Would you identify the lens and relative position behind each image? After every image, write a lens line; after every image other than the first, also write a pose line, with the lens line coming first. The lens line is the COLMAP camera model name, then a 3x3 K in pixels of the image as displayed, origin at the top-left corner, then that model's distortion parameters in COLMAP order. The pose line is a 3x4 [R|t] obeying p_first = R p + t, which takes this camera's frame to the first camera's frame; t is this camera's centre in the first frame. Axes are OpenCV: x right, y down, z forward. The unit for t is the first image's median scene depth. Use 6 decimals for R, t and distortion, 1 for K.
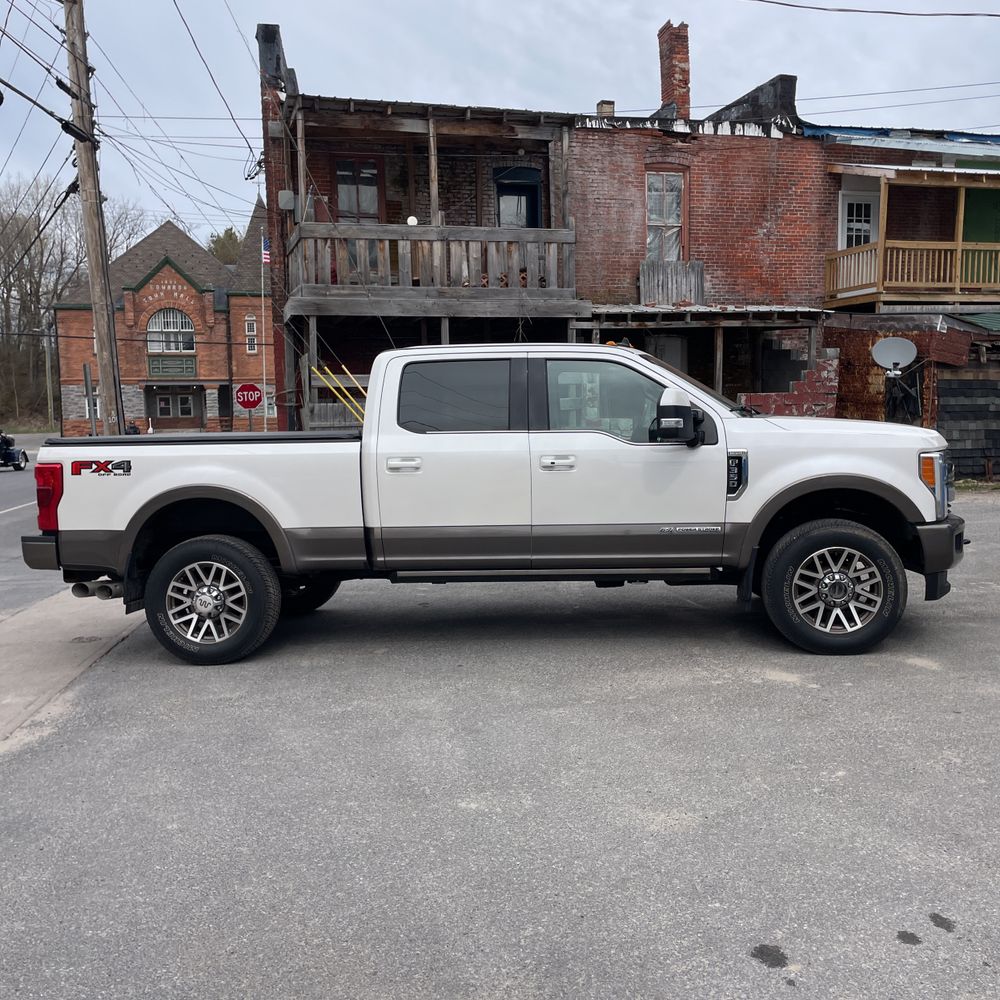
lens RADIAL K [[1021.0, 0, 512.0], [0, 1021.0, 494.3], [0, 0, 1]] dist [0.110061, -0.159704]
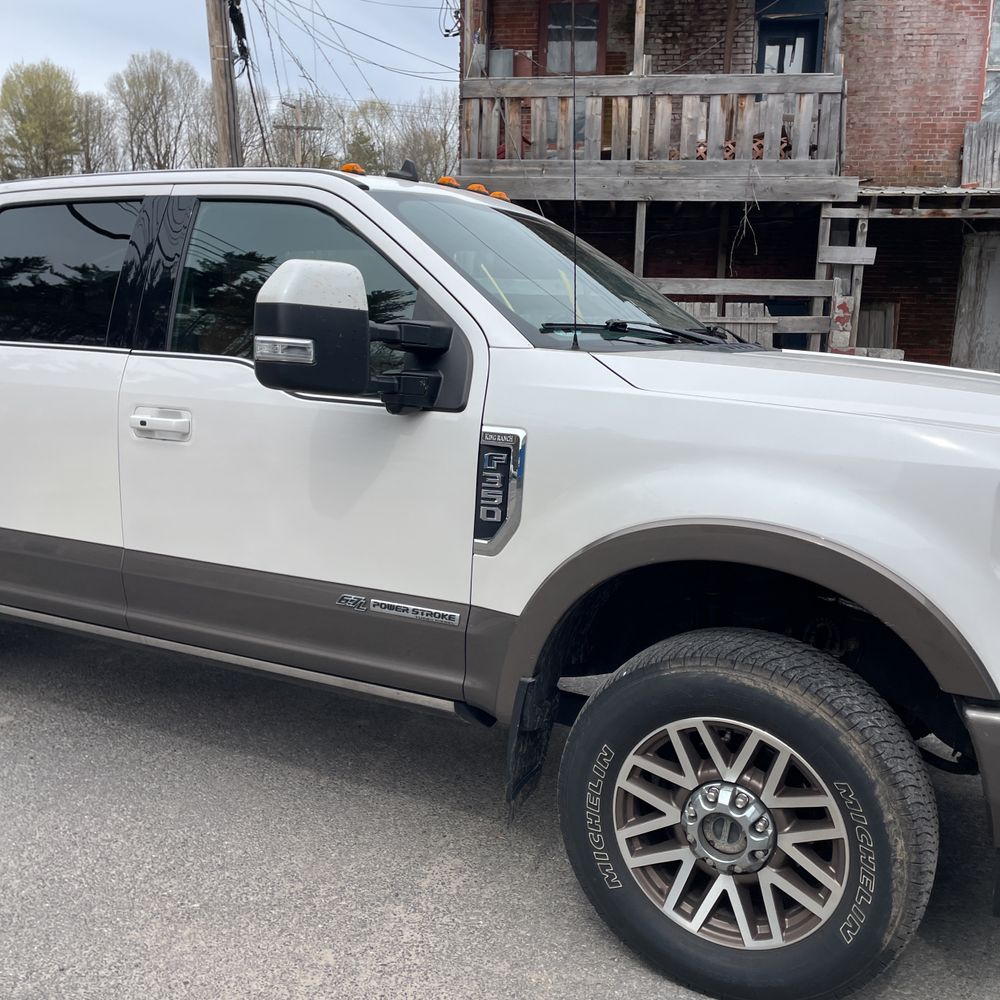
lens RADIAL K [[1017.3, 0, 497.8], [0, 1017.3, 486.0], [0, 0, 1]] dist [0.100802, -0.129467]
pose [[0.917451, 0.106762, -0.383256, 0.147022], [-0.079527, 0.993093, 0.086268, -0.022001], [0.389819, -0.048668, 0.919604, 0.253575]]
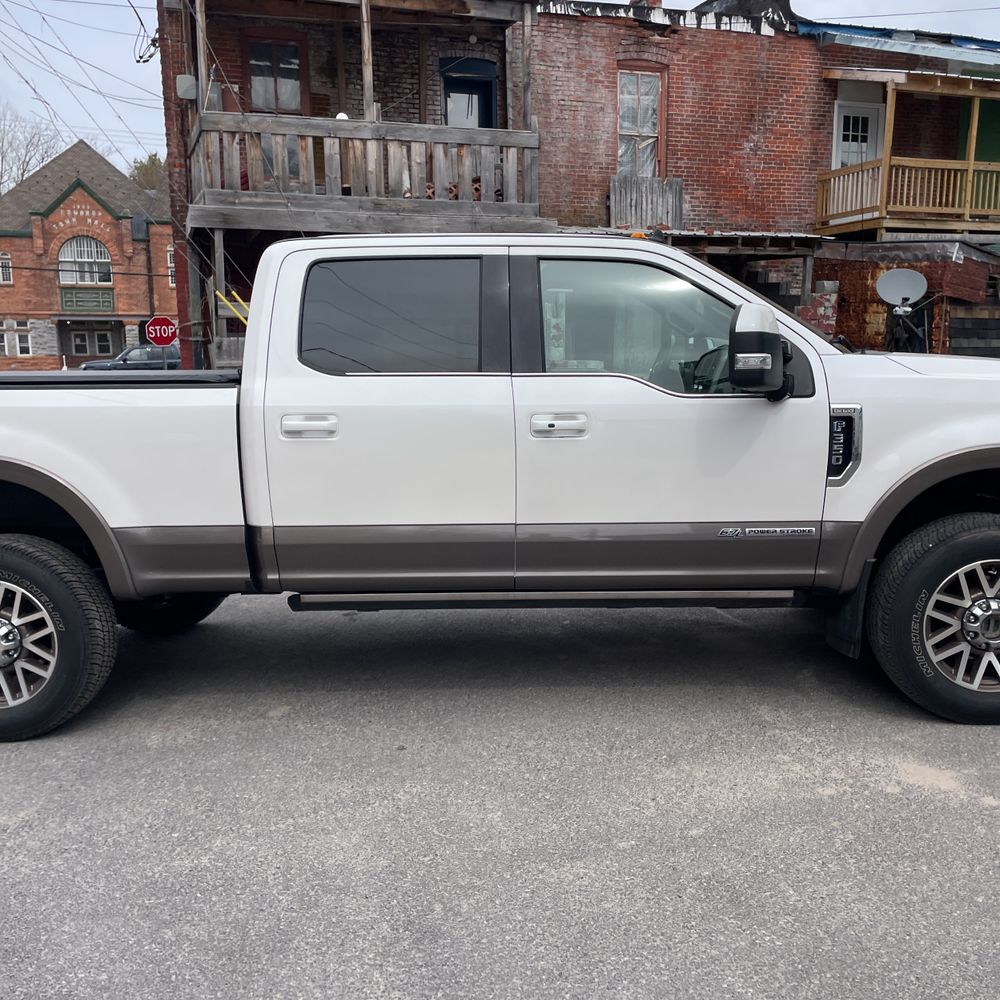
lens RADIAL K [[1016.7, 0, 516.4], [0, 1016.7, 496.0], [0, 0, 1]] dist [0.099265, -0.126980]
pose [[0.998105, 0.001133, 0.061522, -0.007701], [-0.004627, 0.998382, 0.056680, -0.009051], [-0.061358, -0.056857, 0.996495, 0.152984]]
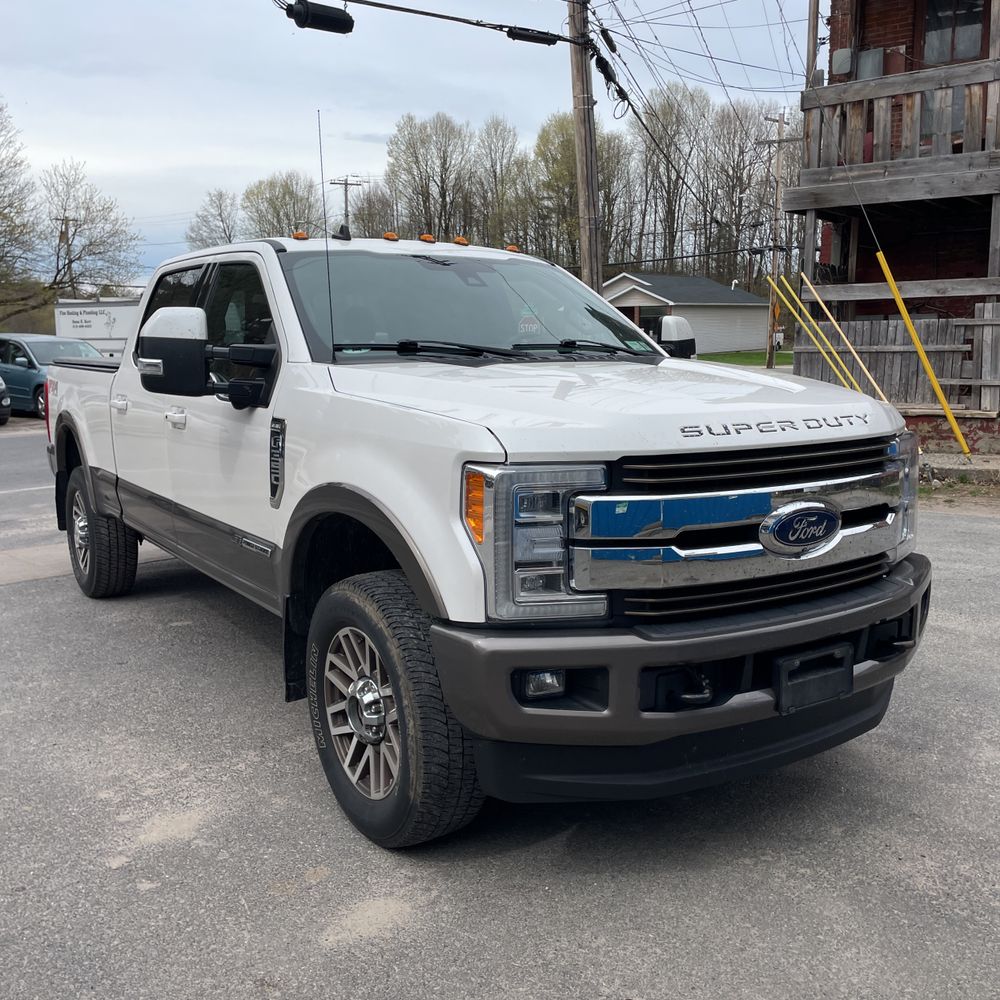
lens RADIAL K [[1016.2, 0, 495.9], [0, 1016.2, 505.5], [0, 0, 1]] dist [0.102953, -0.117253]
pose [[0.619004, 0.146929, -0.771522, 0.291476], [-0.073870, 0.988882, 0.129056, -0.031042], [0.781906, -0.022894, 0.622976, 0.294916]]
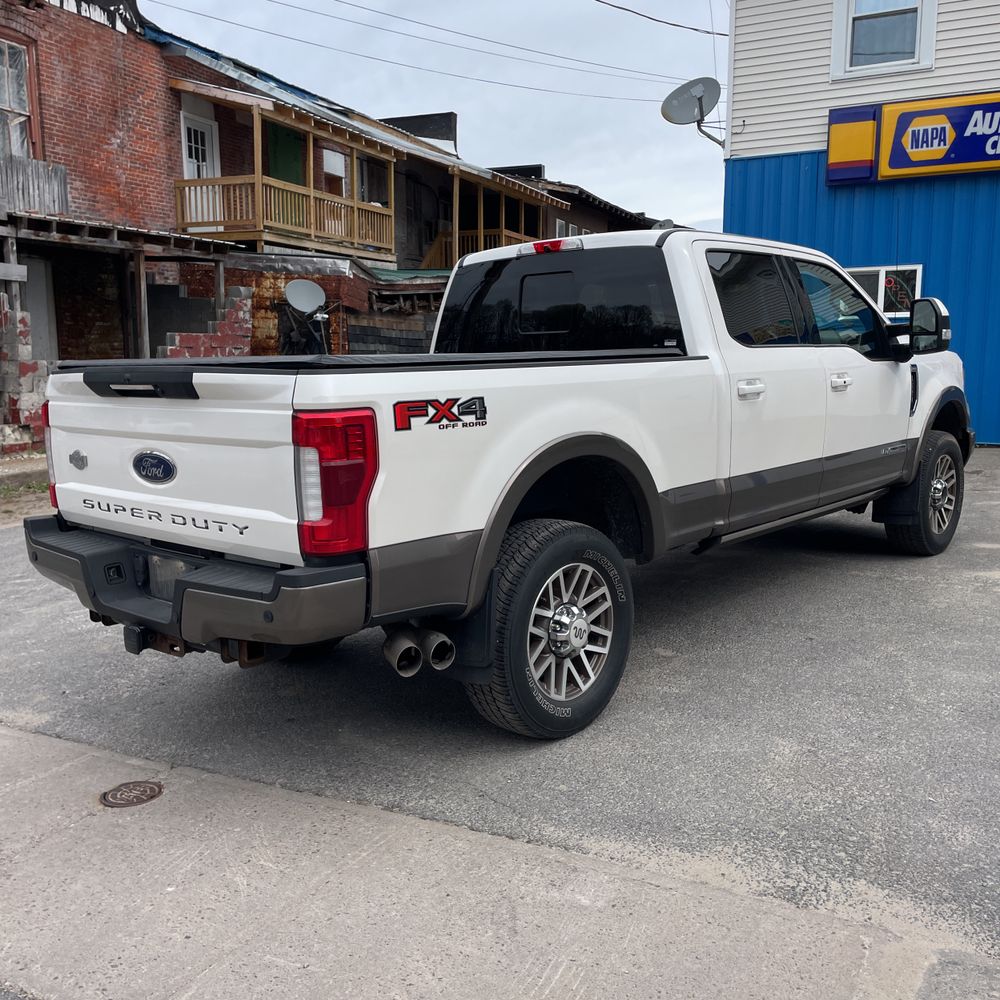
lens RADIAL K [[1020.8, 0, 500.0], [0, 1020.8, 500.0], [0, 0, 1]] dist [0.116576, -0.149157]
pose [[0.596894, -0.107632, 0.795068, -0.330876], [0.073588, 0.994128, 0.079334, -0.008828], [-0.798939, 0.011154, 0.601309, 0.284617]]
